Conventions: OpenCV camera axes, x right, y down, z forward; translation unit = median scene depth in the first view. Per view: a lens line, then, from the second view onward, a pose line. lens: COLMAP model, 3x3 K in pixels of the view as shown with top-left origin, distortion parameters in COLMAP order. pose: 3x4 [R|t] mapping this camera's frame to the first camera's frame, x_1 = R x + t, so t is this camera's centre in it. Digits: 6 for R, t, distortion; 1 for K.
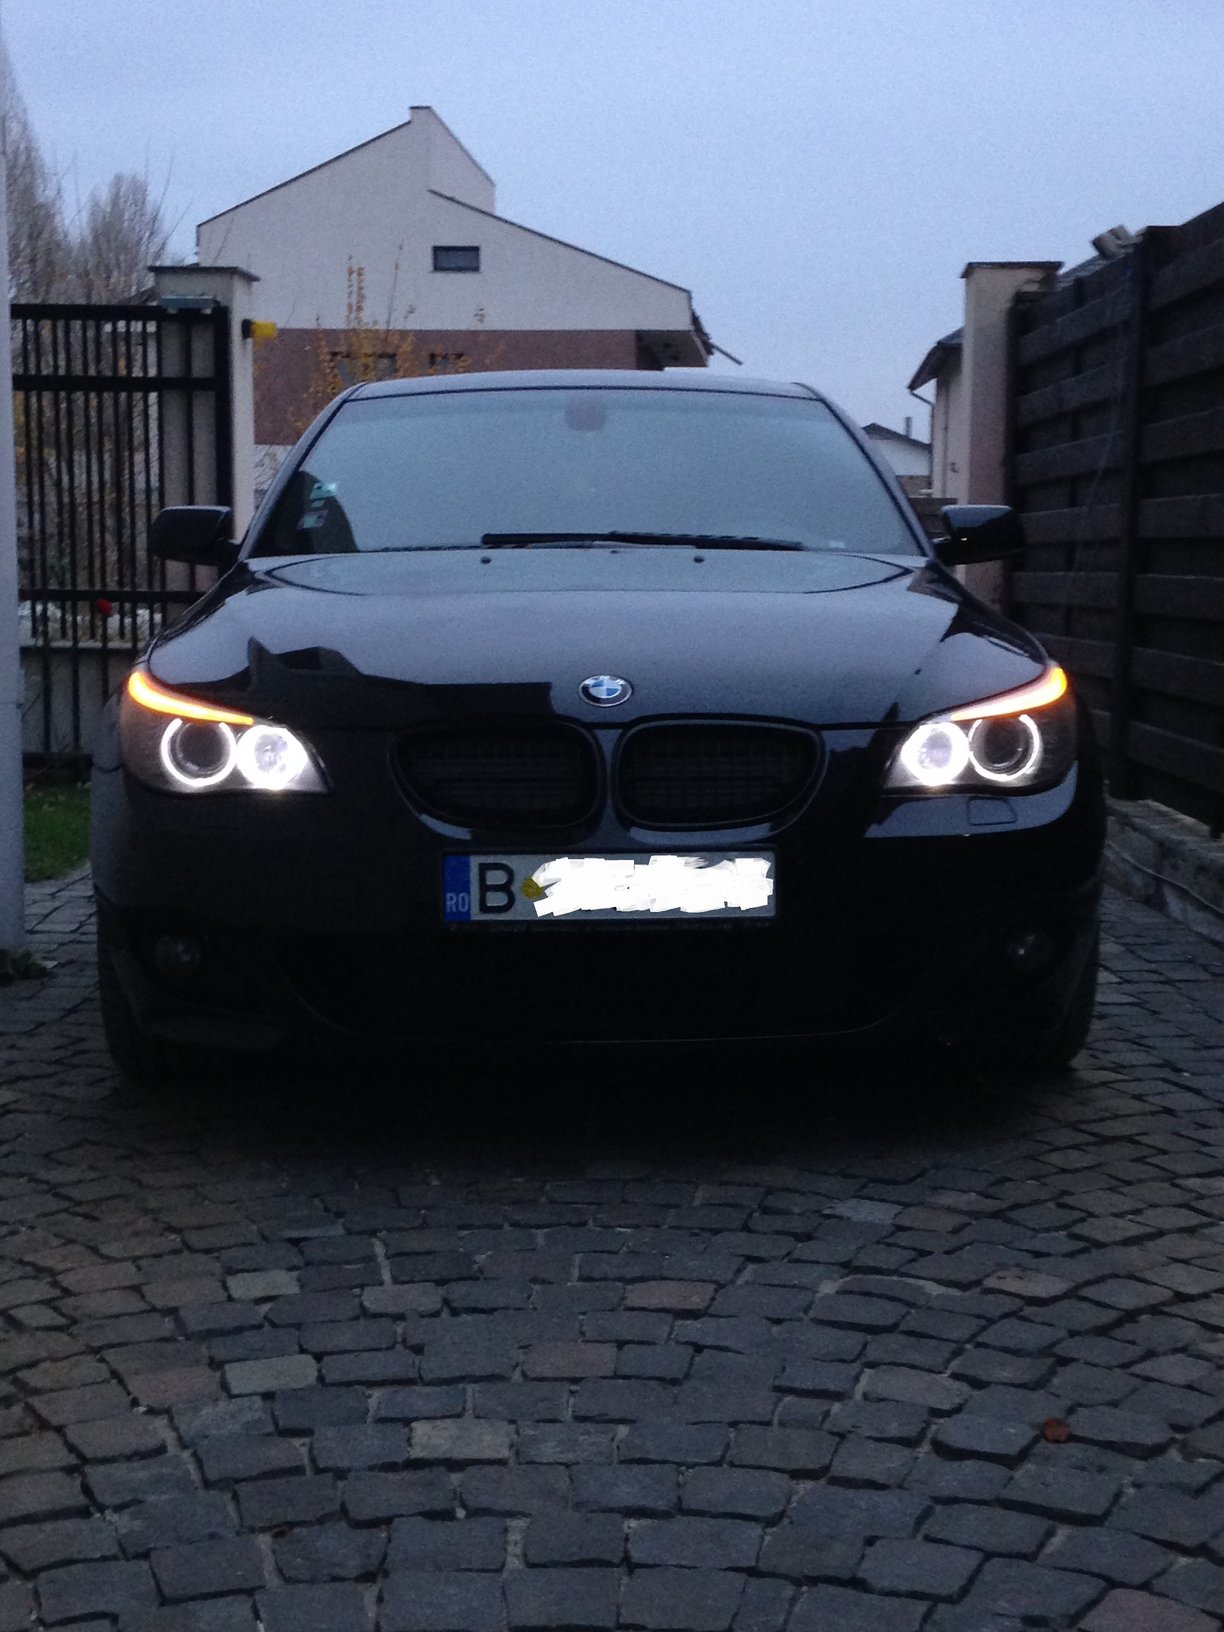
lens RADIAL K [[2416.5, 0, 613.4], [0, 2416.5, 815.5], [0, 0, 1]] dist [0.133816, 0.000000]
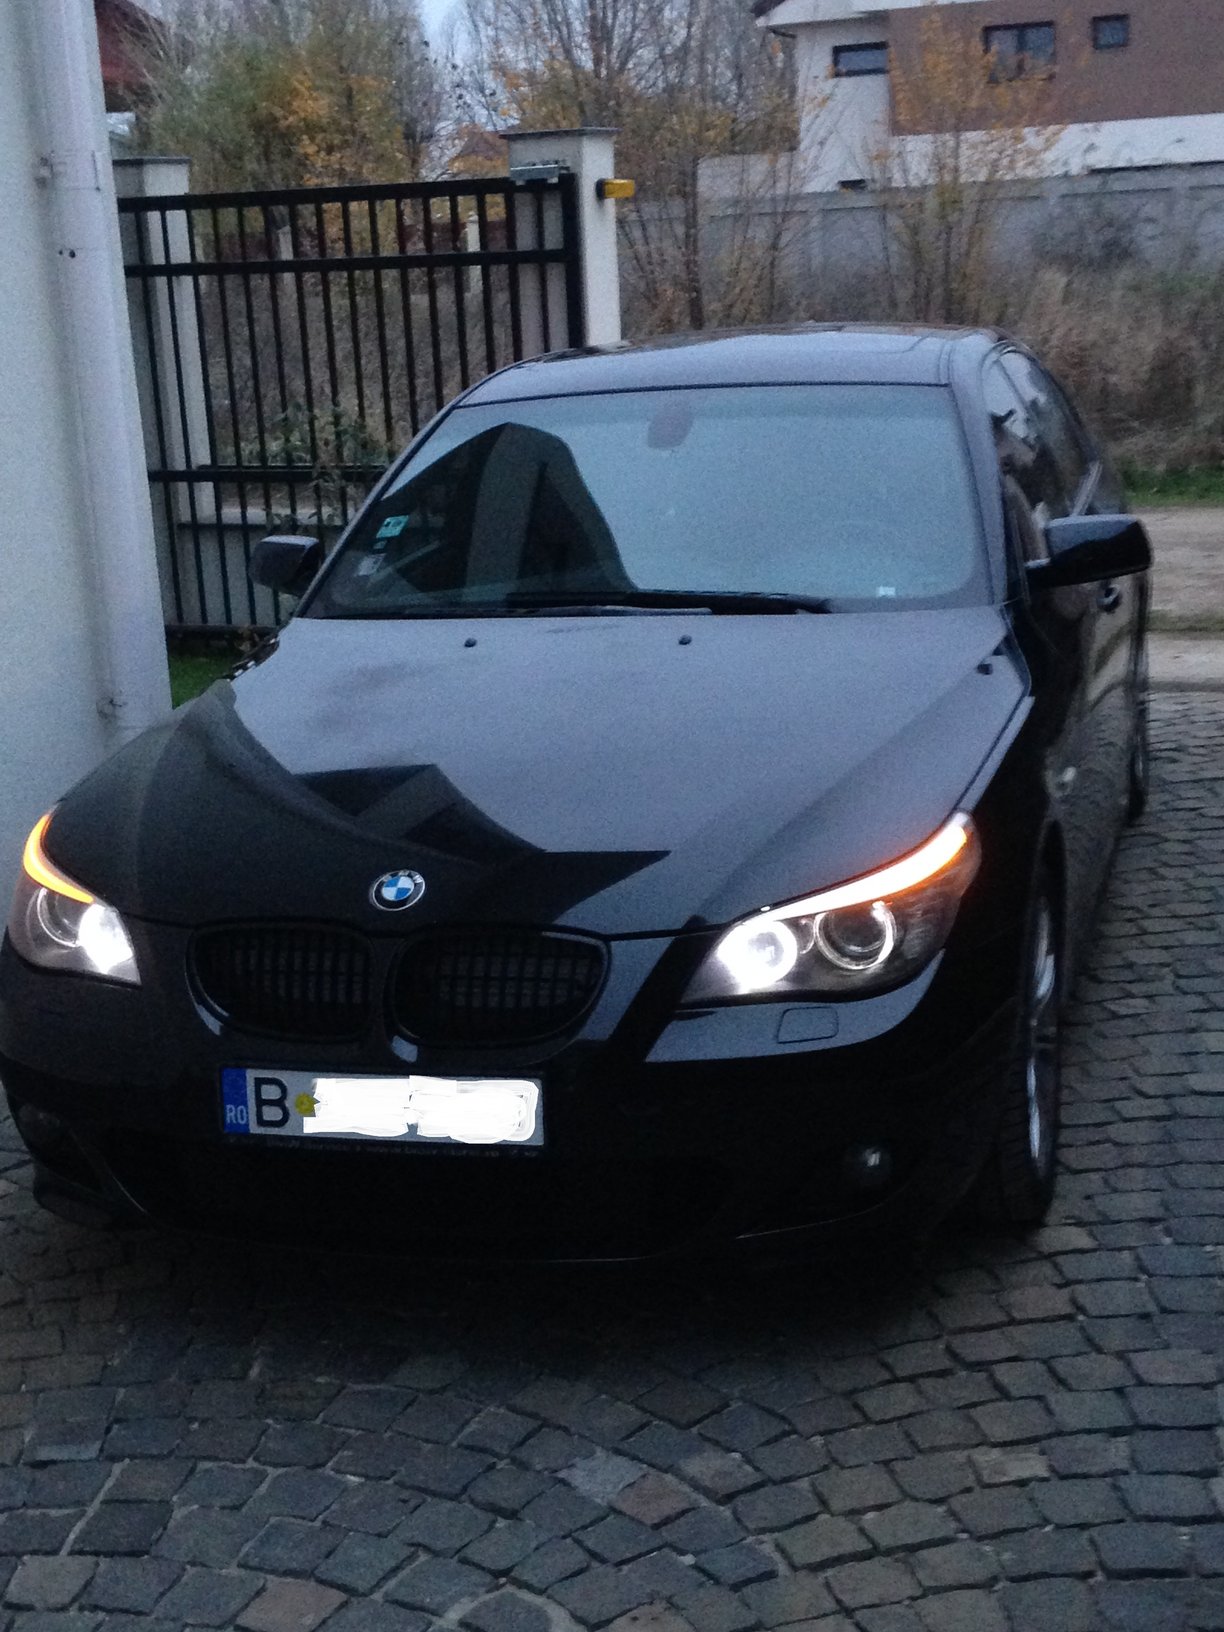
lens RADIAL K [[2416.5, 0, 612.2], [0, 2416.5, 816.2], [0, 0, 1]] dist [0.133816, 0.000000]
pose [[0.946132, 0.024782, -0.322831, 0.386369], [0.025203, 0.988404, 0.149739, -0.222521], [0.322799, -0.149810, 0.934536, 0.134110]]
